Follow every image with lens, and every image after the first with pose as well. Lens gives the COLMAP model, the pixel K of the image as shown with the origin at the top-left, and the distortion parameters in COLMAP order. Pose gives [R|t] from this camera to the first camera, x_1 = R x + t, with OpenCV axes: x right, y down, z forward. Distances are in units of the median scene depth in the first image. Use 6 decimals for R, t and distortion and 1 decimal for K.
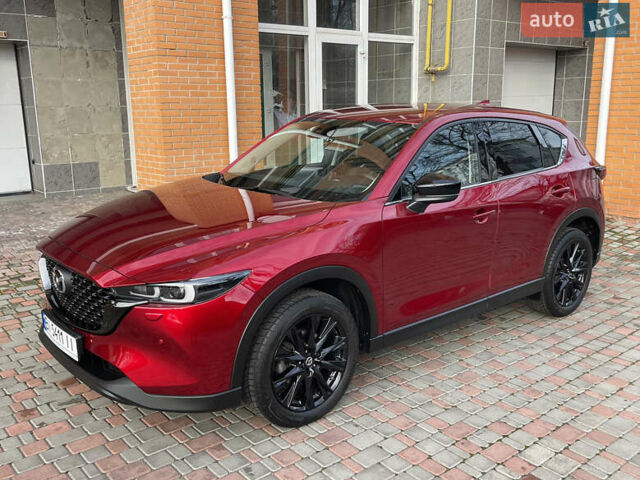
lens RADIAL K [[622.2, 0, 320.0], [0, 622.2, 240.0], [0, 0, 1]] dist [0.104545, -0.004559]
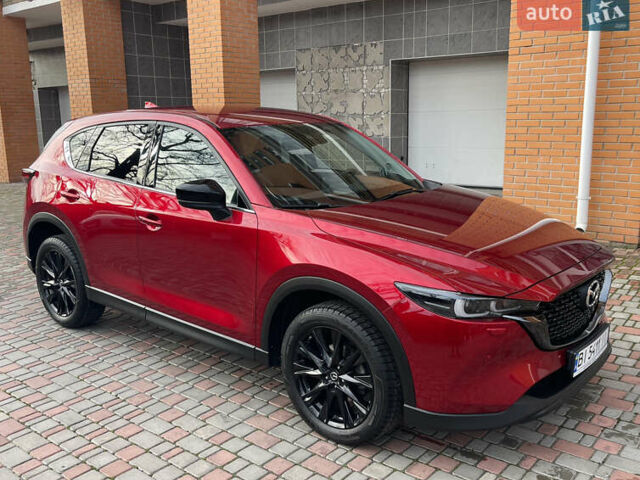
lens RADIAL K [[622.2, 0, 320.0], [0, 622.2, 240.0], [0, 0, 1]] dist [0.104545, -0.004559]
pose [[0.170587, 0.192785, -0.966299, 0.986523], [-0.205435, 0.966081, 0.156475, -0.172318], [0.963689, 0.171819, 0.204406, 0.864755]]
